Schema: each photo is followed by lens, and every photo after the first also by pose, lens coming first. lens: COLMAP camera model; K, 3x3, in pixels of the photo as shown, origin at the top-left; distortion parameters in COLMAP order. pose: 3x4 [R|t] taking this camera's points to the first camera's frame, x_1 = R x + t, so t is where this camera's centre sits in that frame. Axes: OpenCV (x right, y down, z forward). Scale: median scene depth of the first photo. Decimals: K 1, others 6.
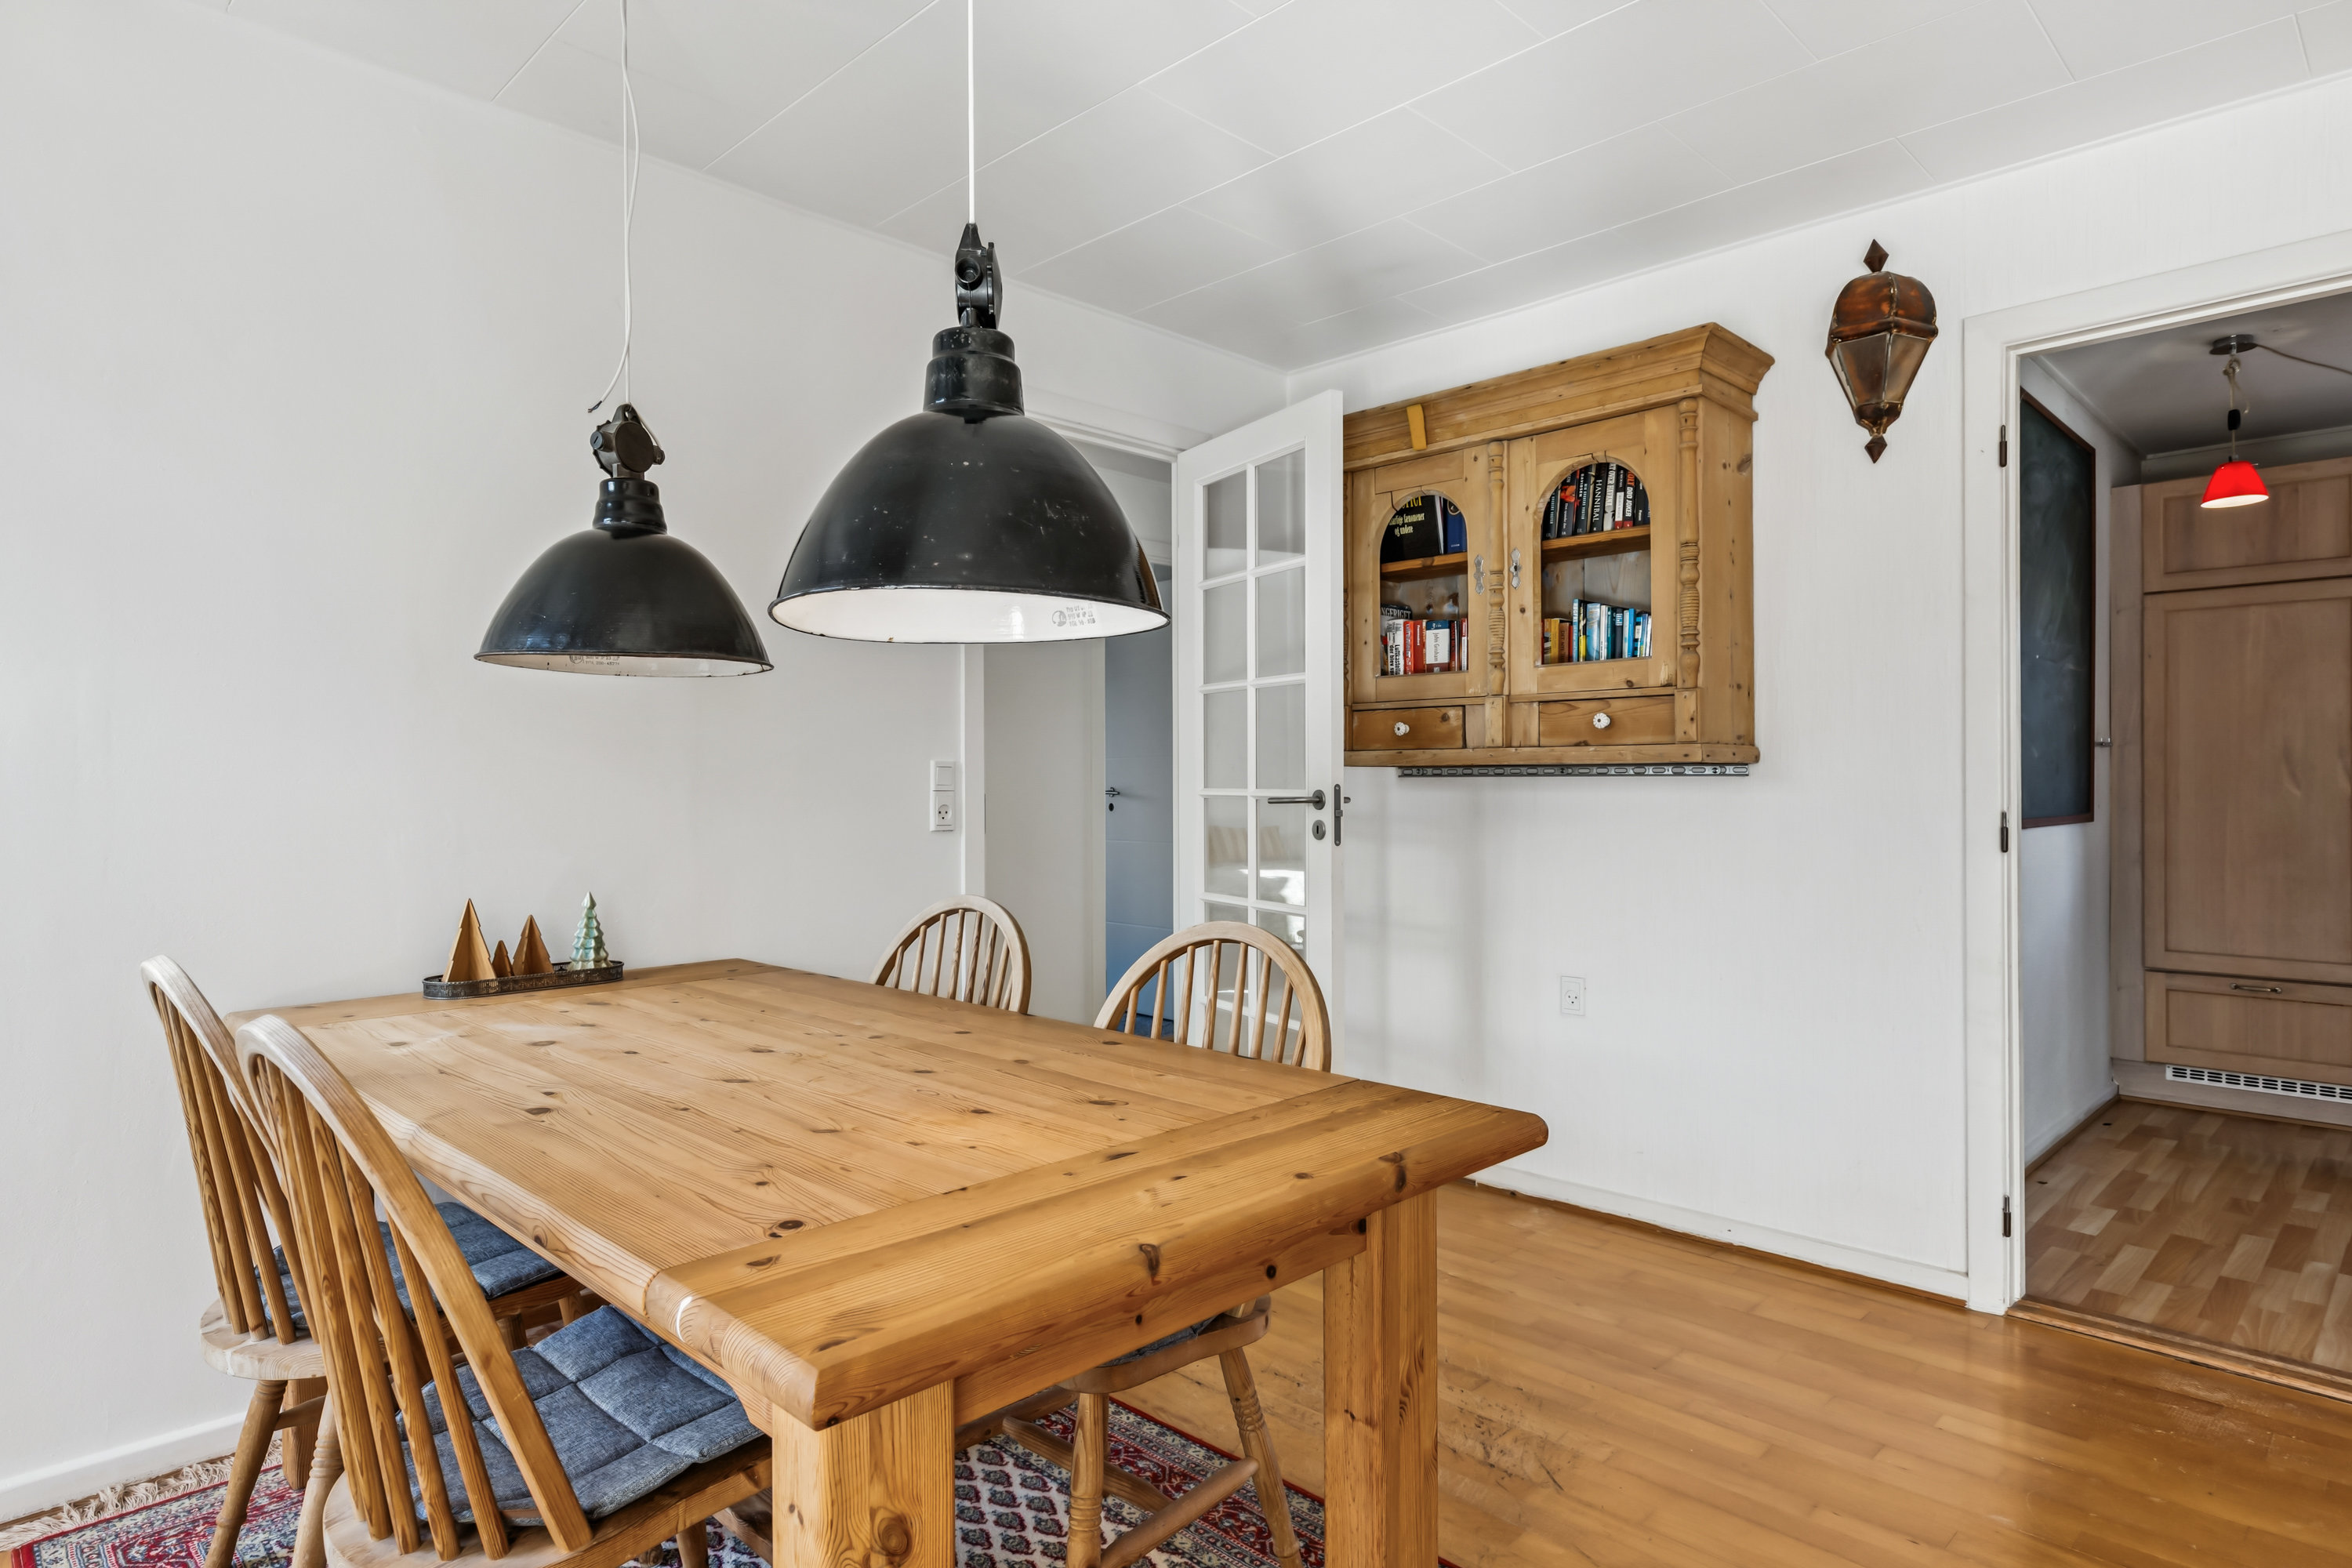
lens RADIAL K [[1328.3, 0, 1166.1], [0, 1328.3, 787.8], [0, 0, 1]] dist [0.009069, -0.002156]
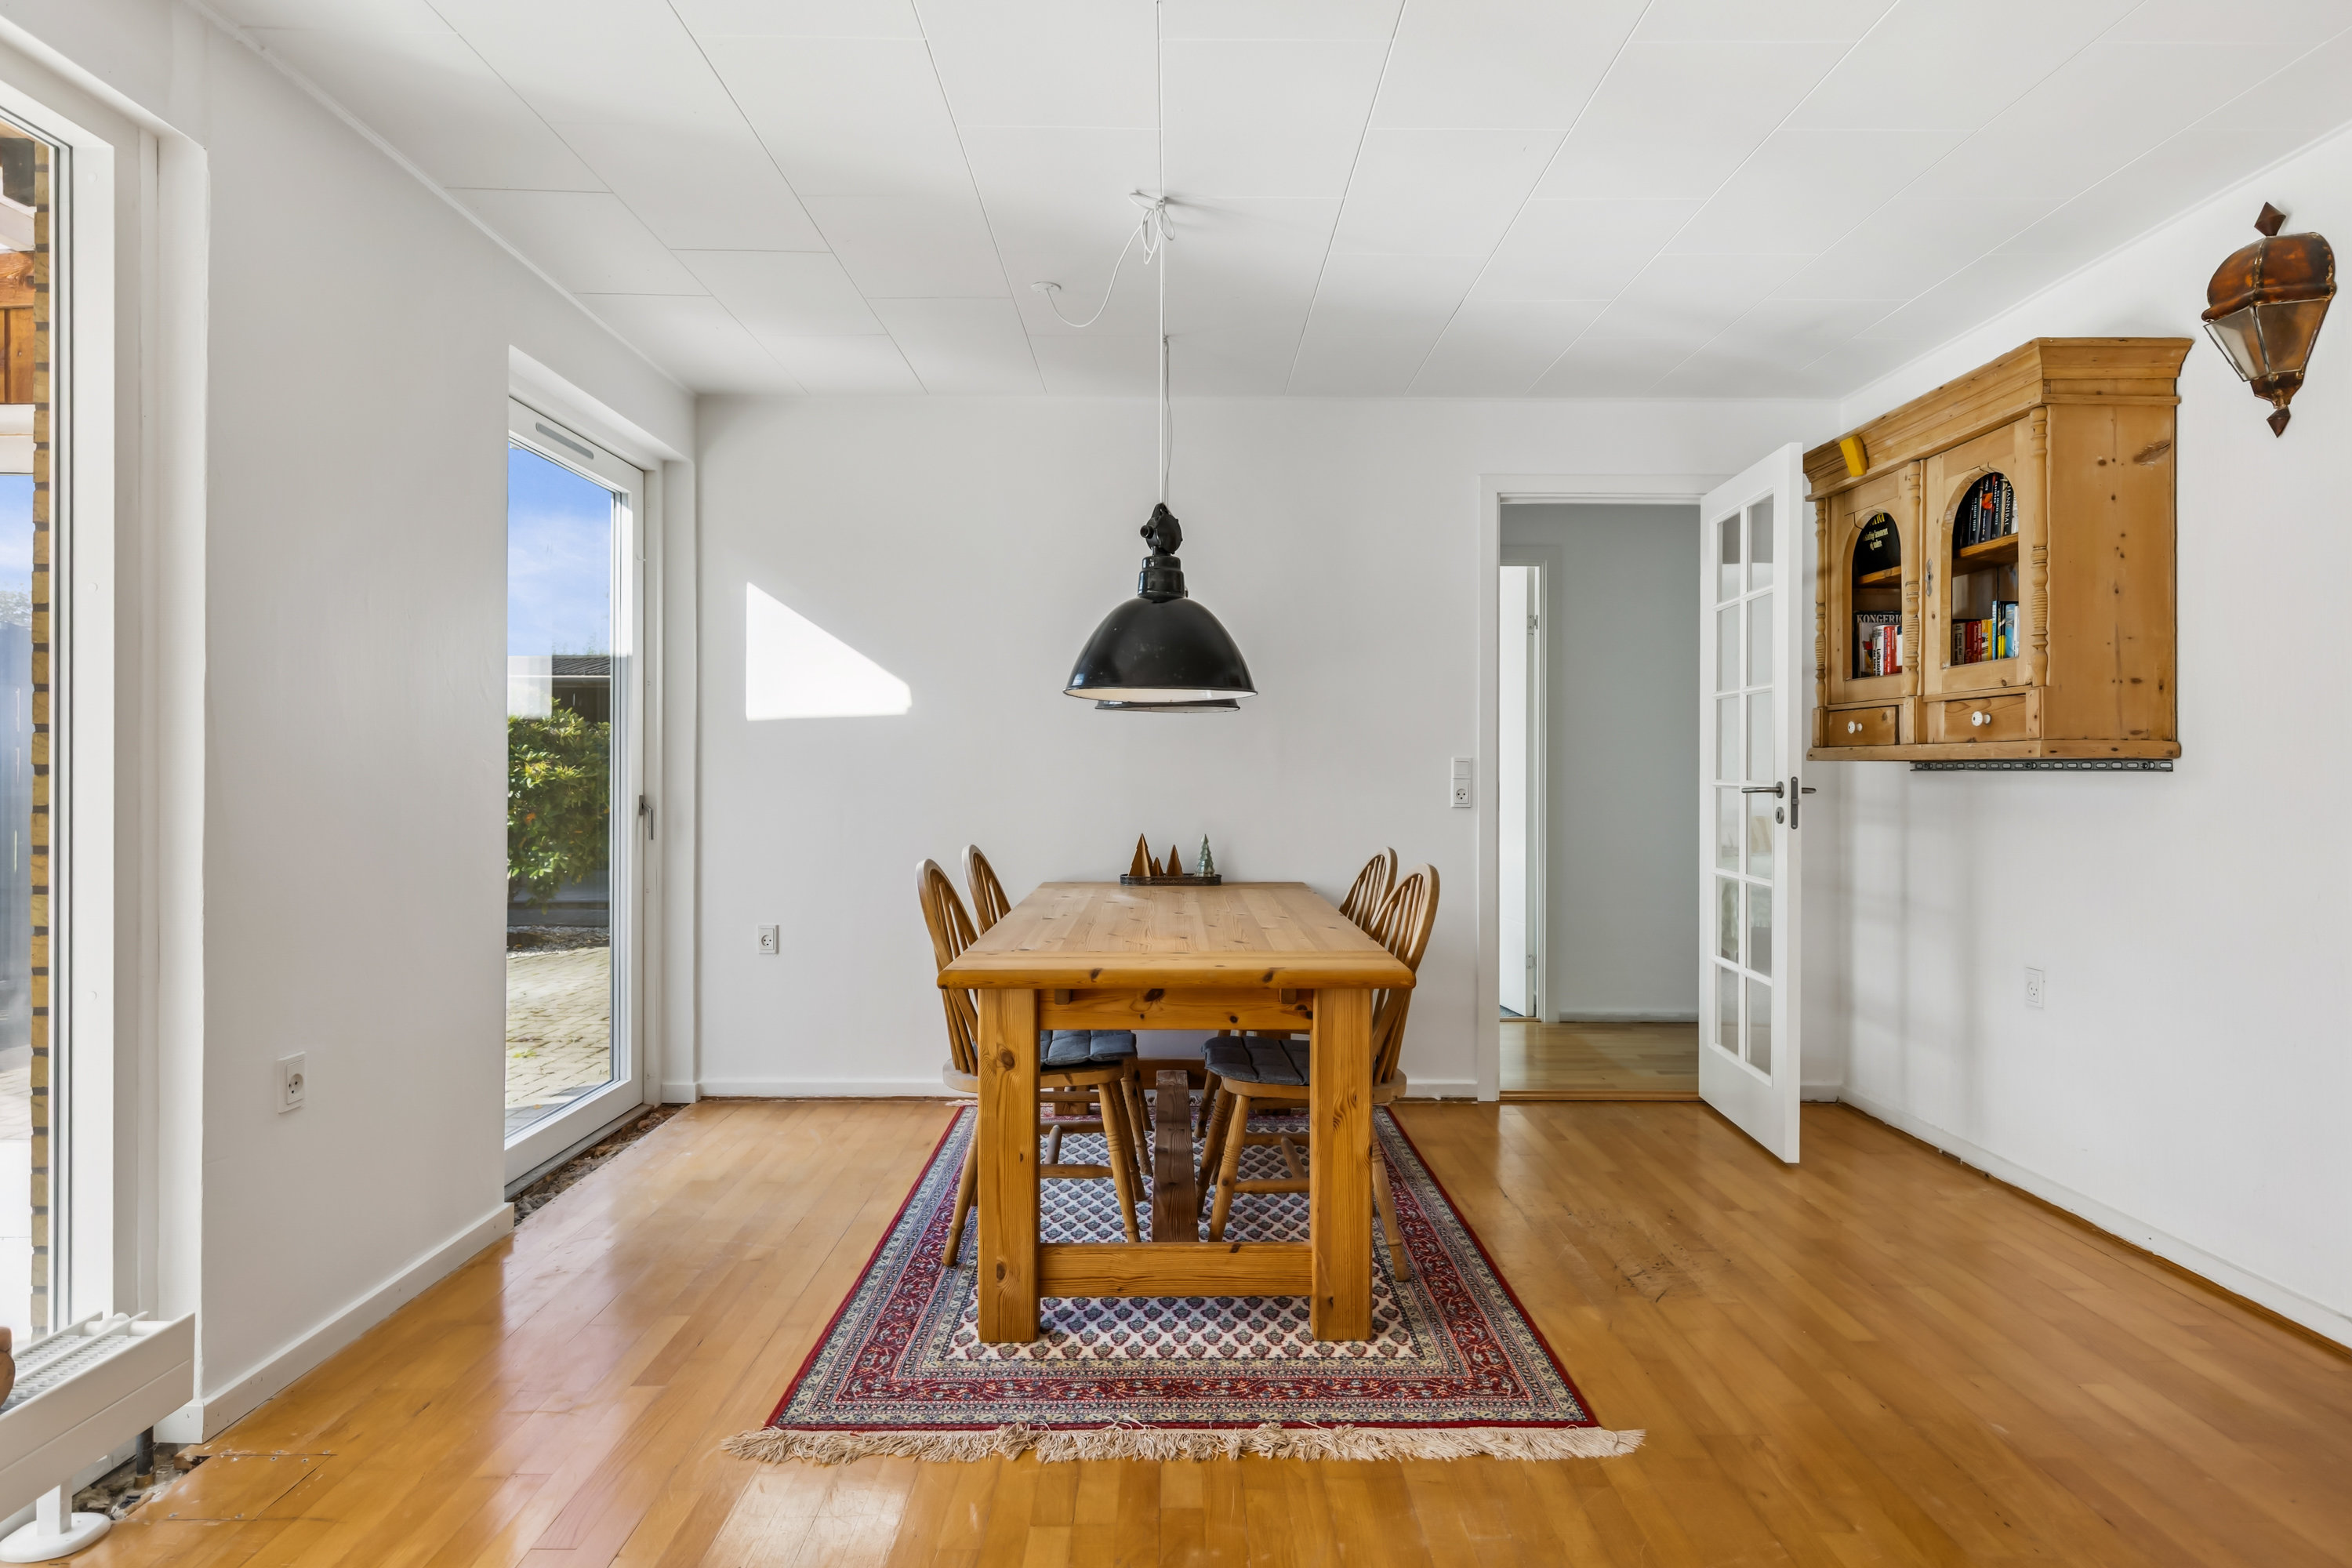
lens RADIAL K [[1328.3, 0, 1166.0], [0, 1328.3, 776.1], [0, 0, 1]] dist [0.009069, -0.002156]
pose [[0.690877, 0.008524, -0.722922, 0.633906], [-0.008722, 0.999956, 0.003455, -0.002532], [0.722919, 0.003918, 0.690921, -0.197016]]
